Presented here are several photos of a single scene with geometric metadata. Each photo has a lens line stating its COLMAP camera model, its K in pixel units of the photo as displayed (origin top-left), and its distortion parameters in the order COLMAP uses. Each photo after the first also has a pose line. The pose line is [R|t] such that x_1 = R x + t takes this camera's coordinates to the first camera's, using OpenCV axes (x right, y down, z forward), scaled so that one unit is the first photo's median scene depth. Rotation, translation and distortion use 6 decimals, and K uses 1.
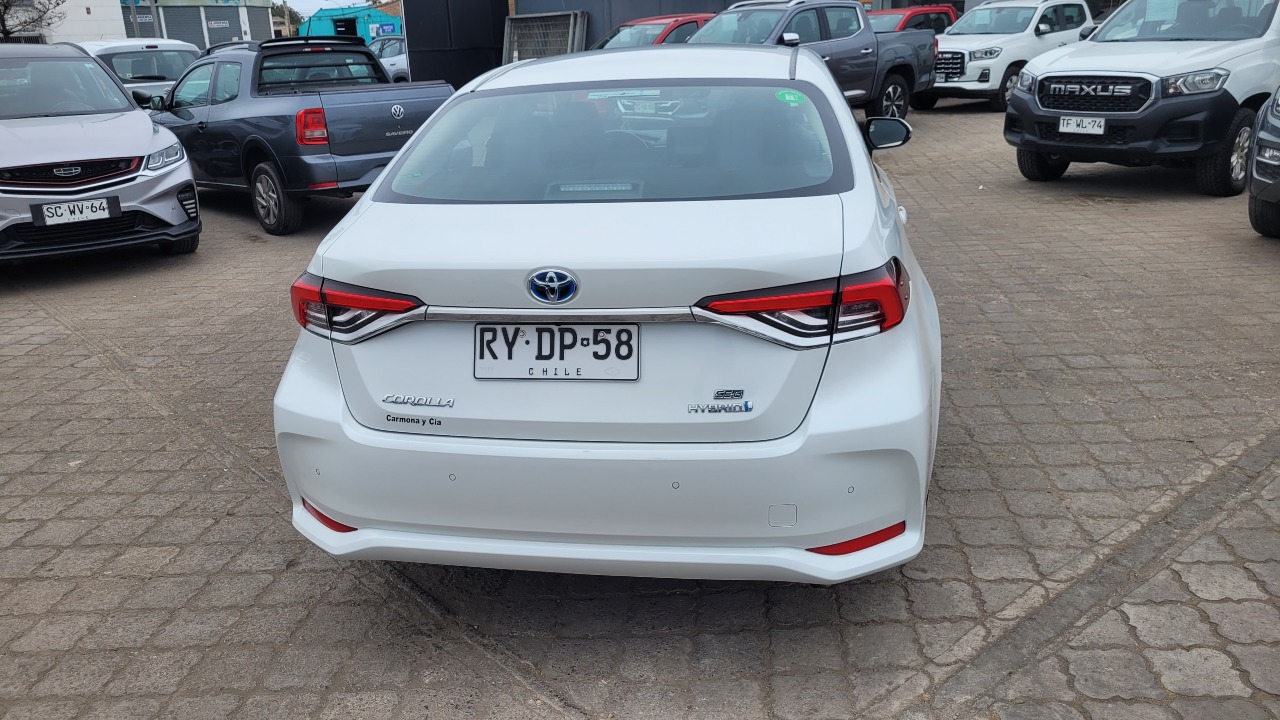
lens RADIAL K [[971.4, 0, 617.6], [0, 971.4, 384.9], [0, 0, 1]] dist [0.031774, -0.024896]
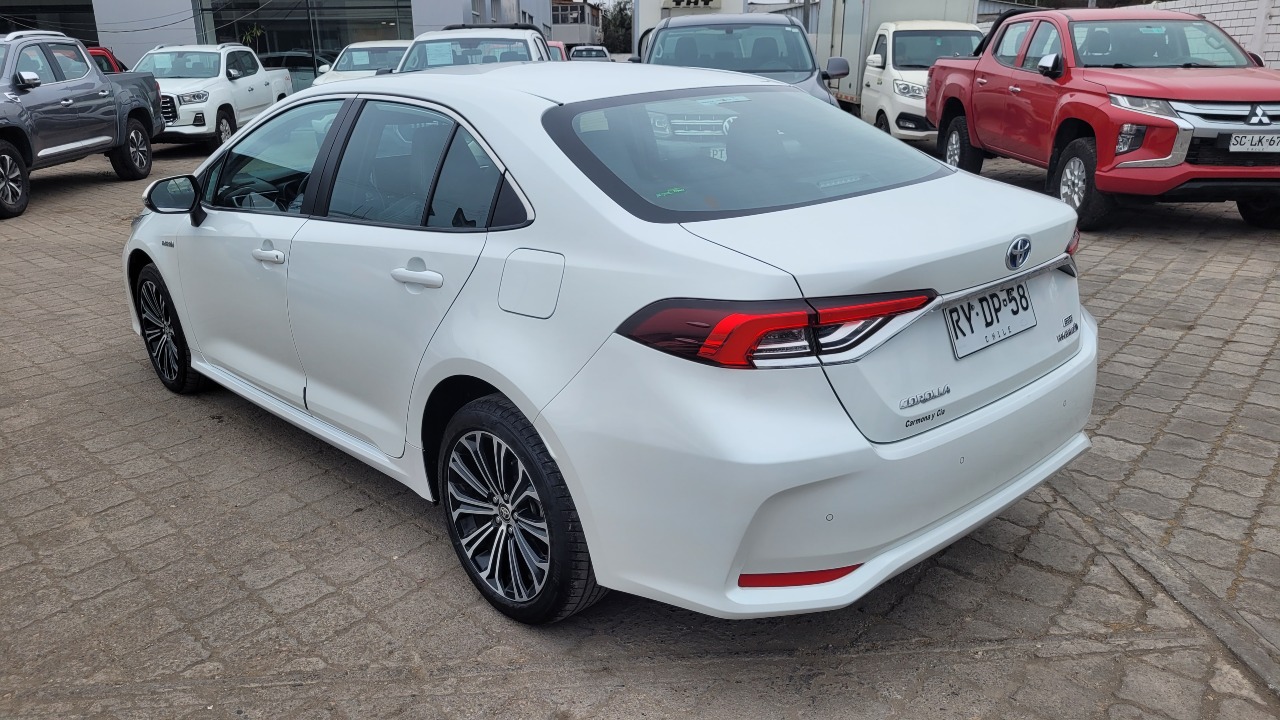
lens RADIAL K [[971.4, 0, 632.8], [0, 971.4, 370.5], [0, 0, 1]] dist [0.031774, -0.024896]
pose [[0.609055, -0.223170, 0.761083, -1.051559], [0.269347, 0.960767, 0.066177, -0.143188], [-0.745992, 0.164690, 0.645270, 0.544156]]
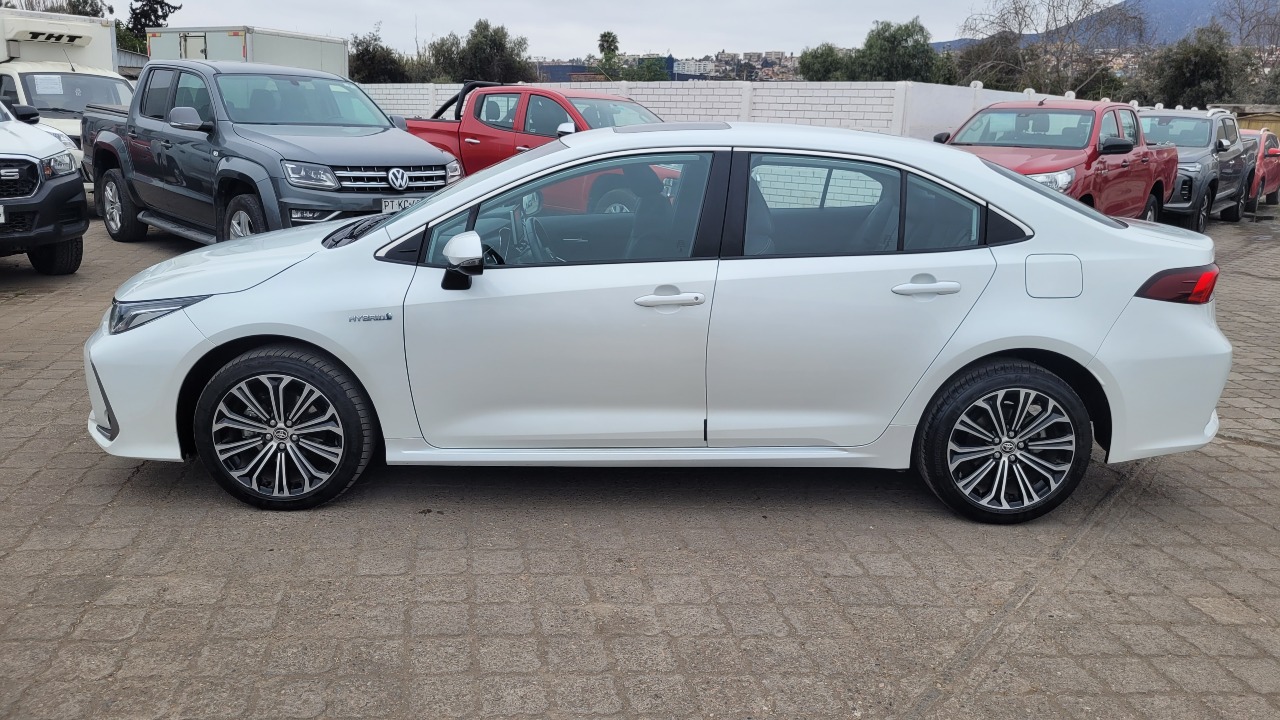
lens RADIAL K [[971.4, 0, 665.8], [0, 971.4, 362.3], [0, 0, 1]] dist [0.031774, -0.024896]
pose [[-0.208032, -0.212002, 0.954871, -1.672450], [0.310102, 0.911572, 0.269949, -0.665587], [-0.927663, 0.352266, -0.123894, 2.055213]]
